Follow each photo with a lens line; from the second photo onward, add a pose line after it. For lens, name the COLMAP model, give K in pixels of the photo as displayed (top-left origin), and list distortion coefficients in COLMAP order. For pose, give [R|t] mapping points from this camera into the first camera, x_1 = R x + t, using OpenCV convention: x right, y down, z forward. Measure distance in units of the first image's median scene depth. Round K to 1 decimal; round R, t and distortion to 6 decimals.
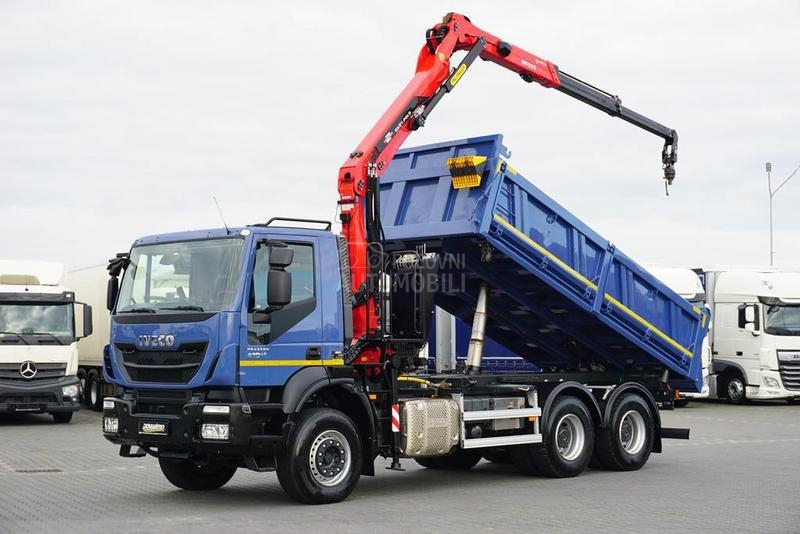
lens RADIAL K [[1473.0, 0, 400.0], [0, 1473.0, 267.0], [0, 0, 1]] dist [0.011315, 0.058233]
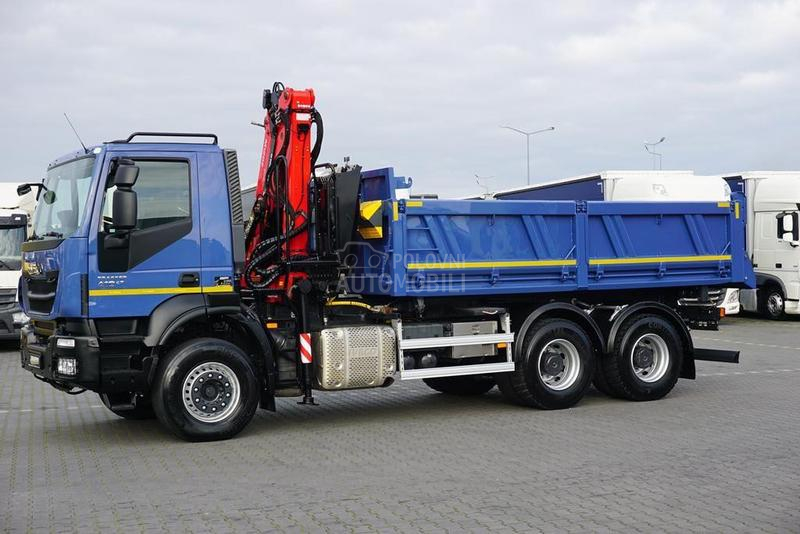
lens RADIAL K [[1211.6, 0, 389.3], [0, 1211.6, 271.1], [0, 0, 1]] dist [0.008919, 0.041356]
pose [[0.953111, -0.015067, -0.302246, 0.273909], [0.035711, 0.997381, 0.062892, 0.009782], [0.300507, -0.070737, 0.951153, 0.306876]]
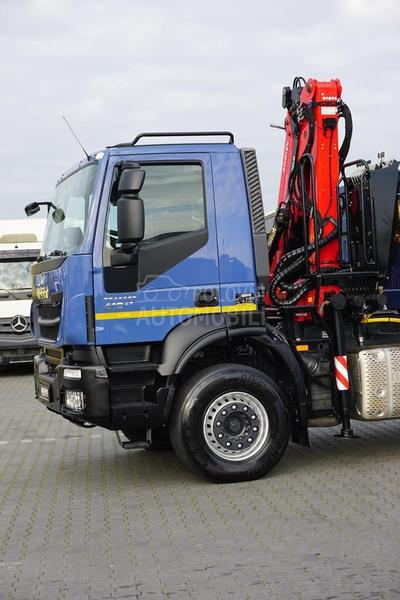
lens RADIAL K [[1020.1, 0, 200.0], [0, 1020.1, 300.0], [0, 0, 1]] dist [0.033827, 0.017103]
pose [[0.881866, -0.043378, -0.469500, 0.189811], [0.079618, 0.995160, 0.057604, 0.025778], [0.464729, -0.088179, 0.881051, 0.484546]]
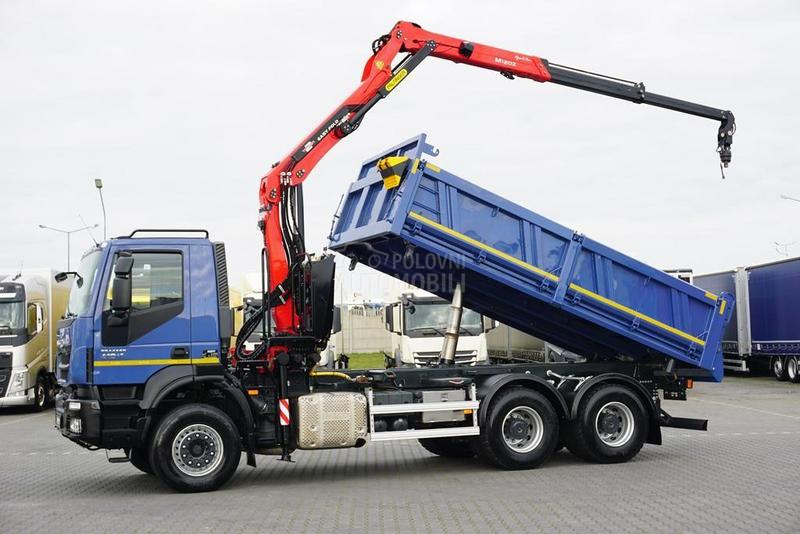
lens RADIAL K [[1211.6, 0, 389.3], [0, 1211.6, 271.1], [0, 0, 1]] dist [0.008919, 0.041356]
pose [[0.905643, -0.043106, -0.421844, 0.436372], [0.044670, 0.998983, -0.006179, 0.010525], [0.421681, -0.013248, 0.906648, 0.247390]]
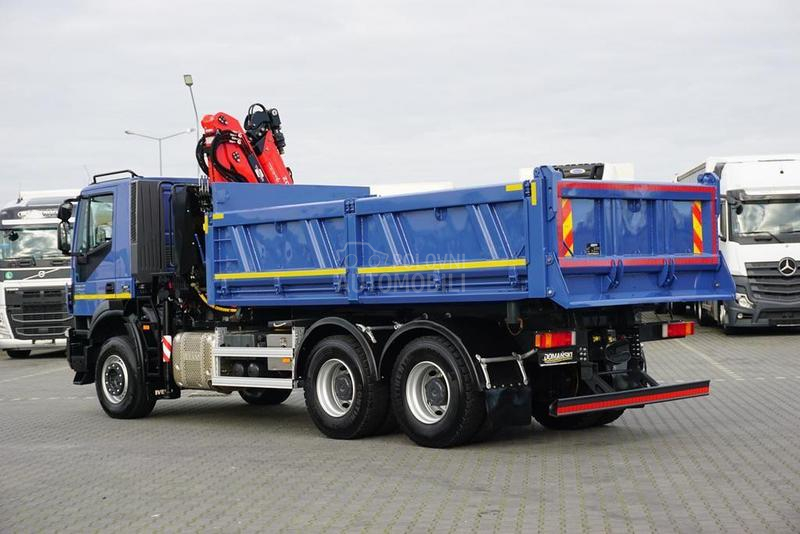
lens RADIAL K [[1473.0, 0, 400.0], [0, 1473.0, 267.0], [0, 0, 1]] dist [0.011315, 0.058233]
pose [[-0.056190, 0.008126, -0.998387, 1.023129], [0.104493, 0.994523, 0.002214, 0.060175], [0.992937, -0.104200, -0.056732, 1.230451]]
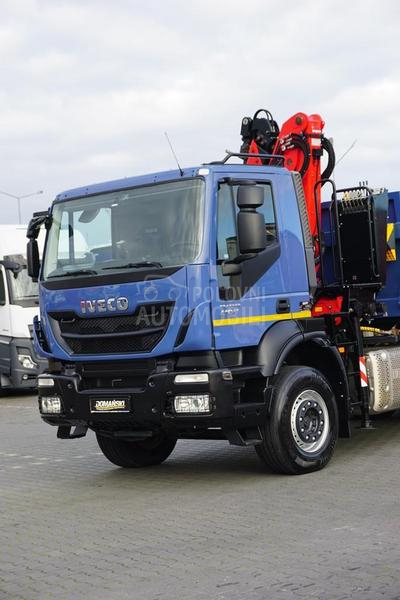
lens RADIAL K [[1191.5, 0, 200.0], [0, 1191.5, 300.0], [0, 0, 1]] dist [0.000721, 0.037749]
pose [[0.995099, -0.076058, 0.063191, -0.145616], [0.073064, 0.996151, 0.048414, 0.016116], [-0.066630, -0.043560, 0.996826, 0.280478]]
